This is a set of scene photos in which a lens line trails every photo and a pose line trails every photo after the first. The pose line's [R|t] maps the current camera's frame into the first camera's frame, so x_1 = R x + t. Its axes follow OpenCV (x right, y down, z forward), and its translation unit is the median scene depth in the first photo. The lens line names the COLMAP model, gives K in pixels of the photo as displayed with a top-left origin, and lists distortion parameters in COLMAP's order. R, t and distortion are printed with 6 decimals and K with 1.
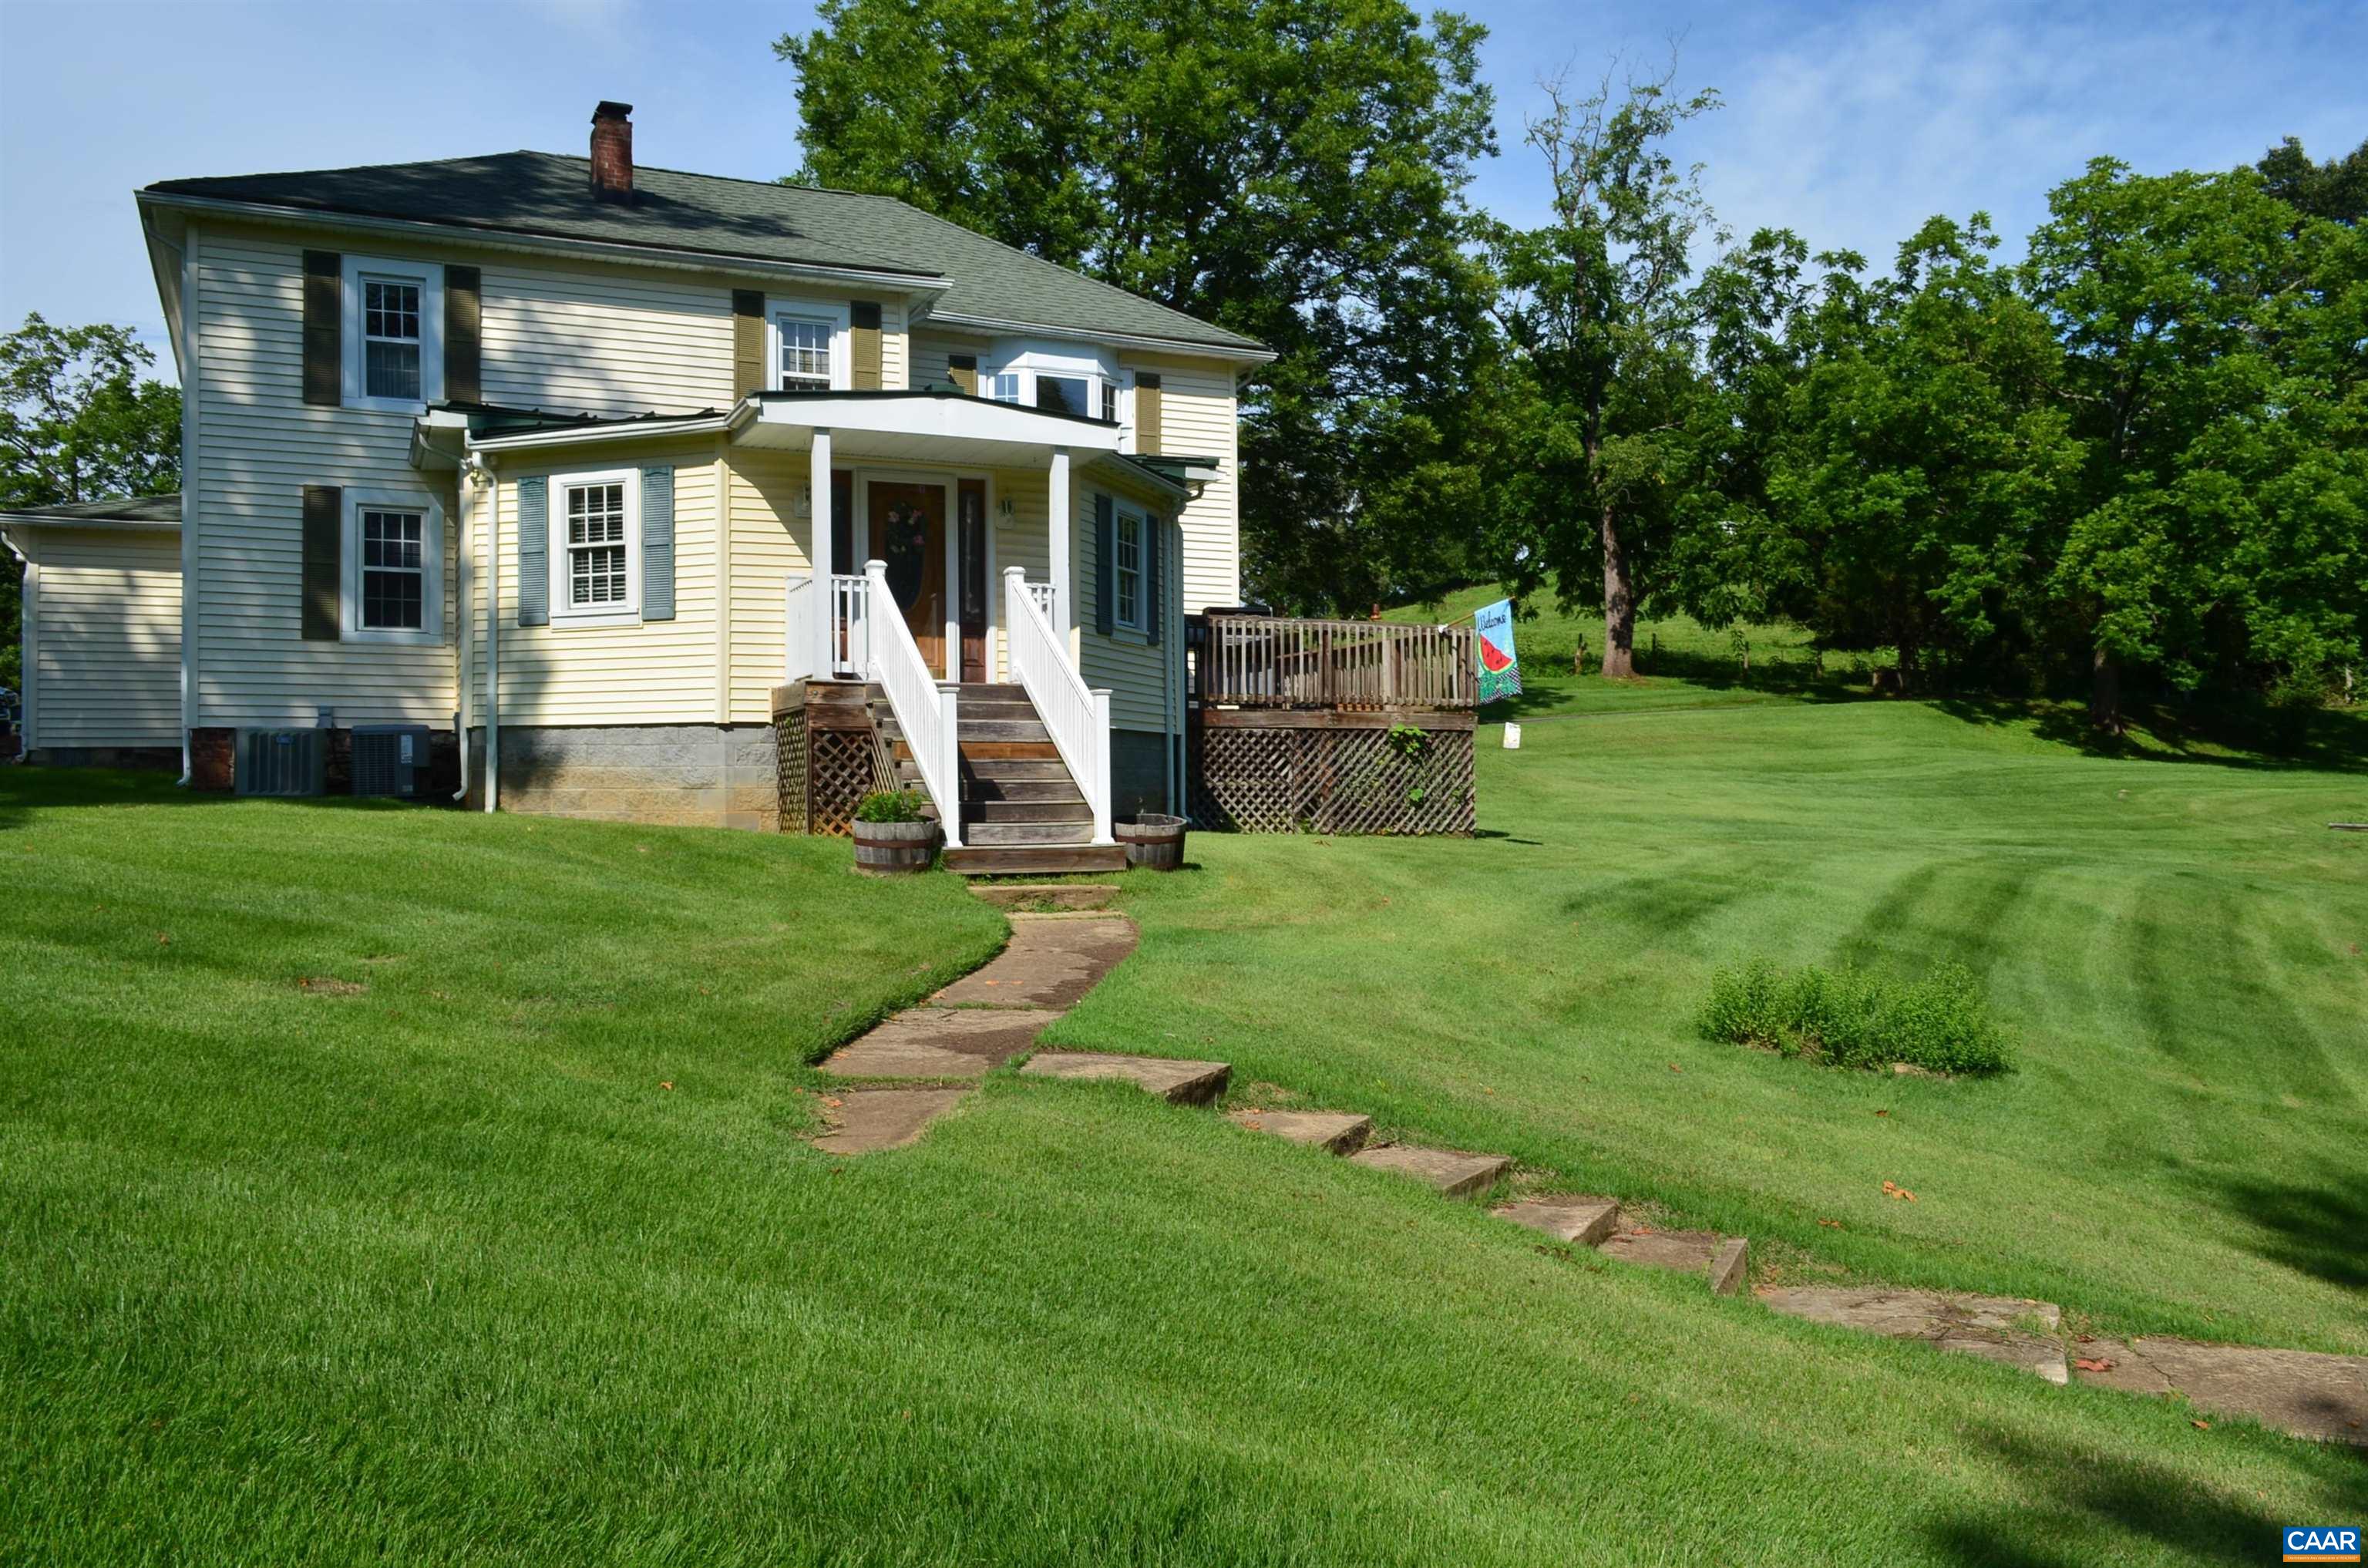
lens RADIAL K [[1905.0, 0, 1196.3], [0, 1905.0, 786.7], [0, 0, 1]] dist [-0.022063, 0.027336]
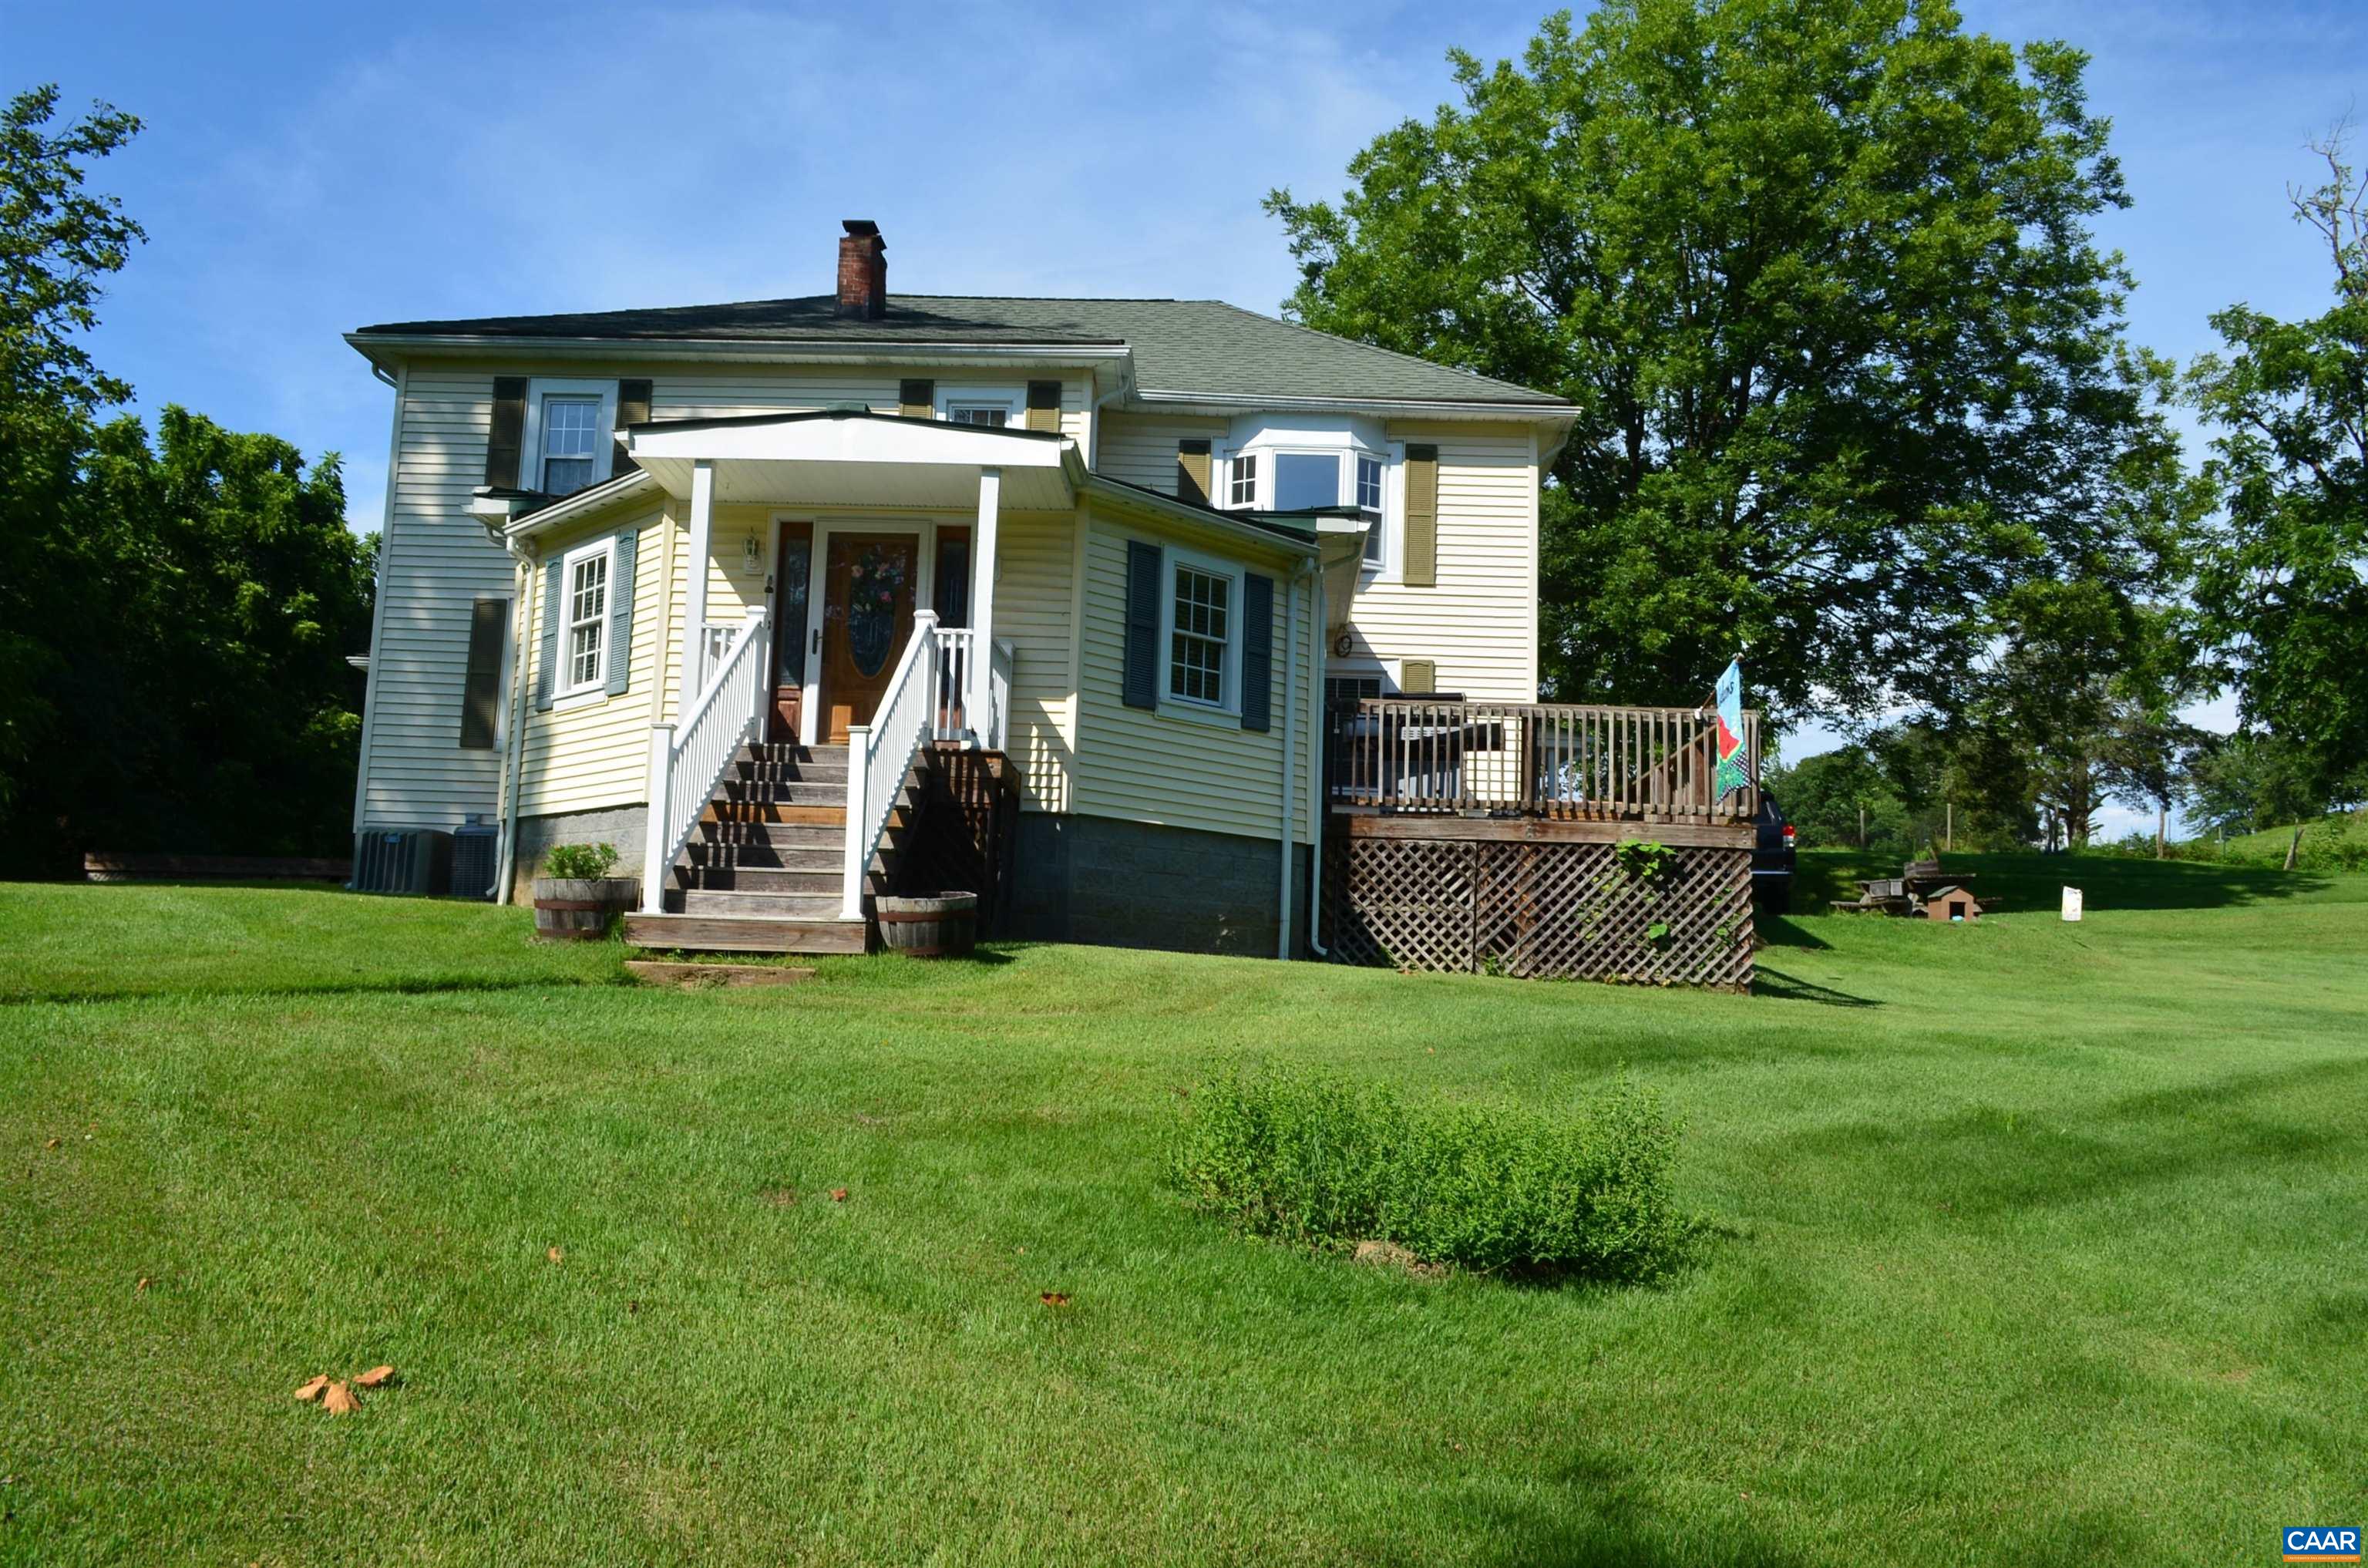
lens RADIAL K [[1905.0, 0, 1178.7], [0, 1905.0, 782.0], [0, 0, 1]] dist [-0.022063, 0.027336]
pose [[0.892774, -0.021730, -0.449981, 0.295542], [-0.035273, 0.992398, -0.117908, 0.042192], [0.449122, 0.121137, 0.885220, 0.248035]]
